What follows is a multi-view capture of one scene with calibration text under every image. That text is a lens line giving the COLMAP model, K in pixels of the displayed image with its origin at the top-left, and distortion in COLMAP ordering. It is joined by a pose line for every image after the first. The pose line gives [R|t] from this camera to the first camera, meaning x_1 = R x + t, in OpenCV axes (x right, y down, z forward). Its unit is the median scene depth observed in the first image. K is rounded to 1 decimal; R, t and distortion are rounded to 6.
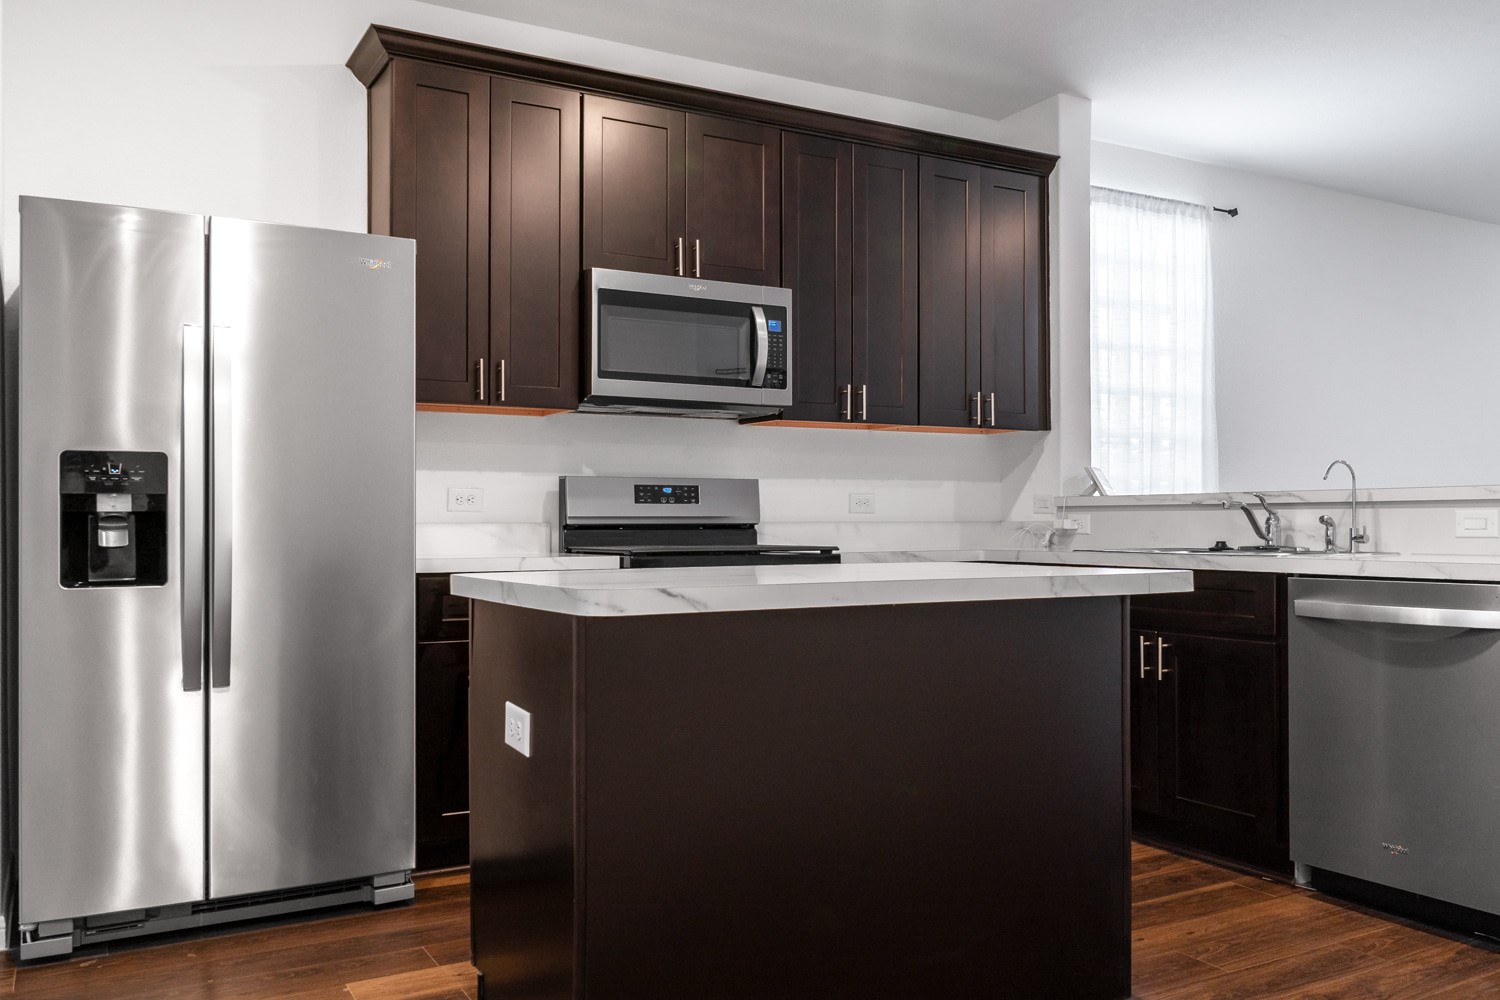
lens RADIAL K [[1201.7, 0, 754.0], [0, 1201.7, 518.0], [0, 0, 1]] dist [-0.047773, 0.053817]
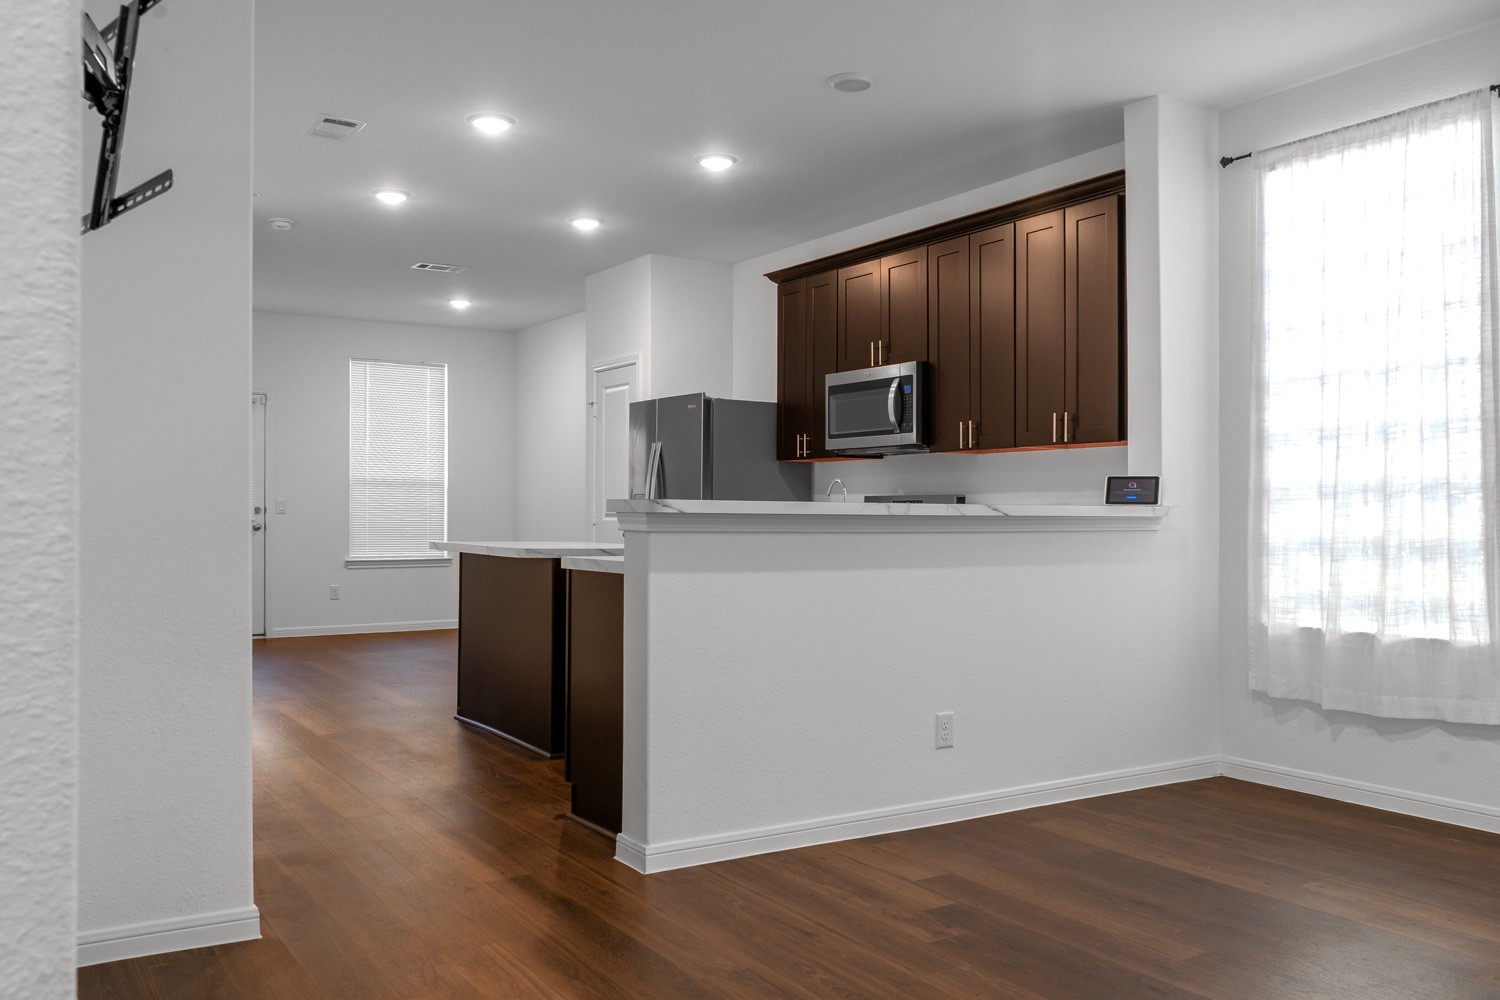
lens RADIAL K [[1201.7, 0, 754.0], [0, 1201.7, 518.0], [0, 0, 1]] dist [-0.047773, 0.053817]
pose [[0.058119, 0.005429, -0.998295, 1.433393], [-0.003729, 0.999979, 0.005221, -0.012532], [0.998303, 0.003419, 0.058138, 0.729622]]
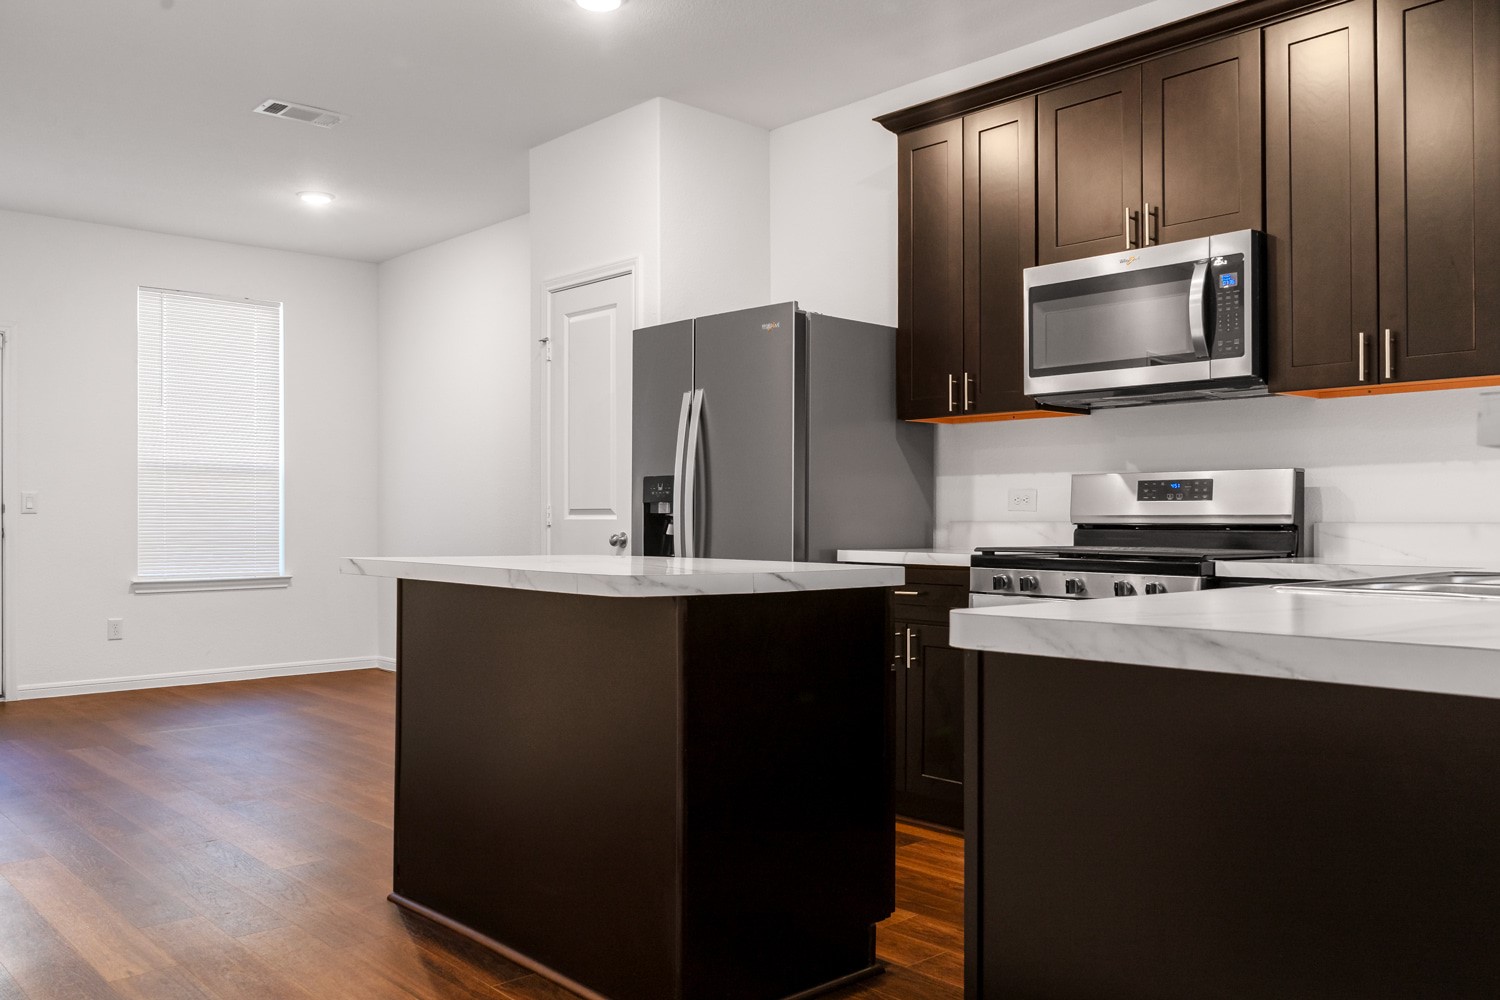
lens RADIAL K [[1201.7, 0, 754.0], [0, 1201.7, 518.0], [0, 0, 1]] dist [-0.047773, 0.053817]
pose [[0.223457, 0.001454, -0.974713, 0.730505], [0.000988, 0.999998, 0.001718, -0.000894], [0.974713, -0.001347, 0.223456, 0.503955]]
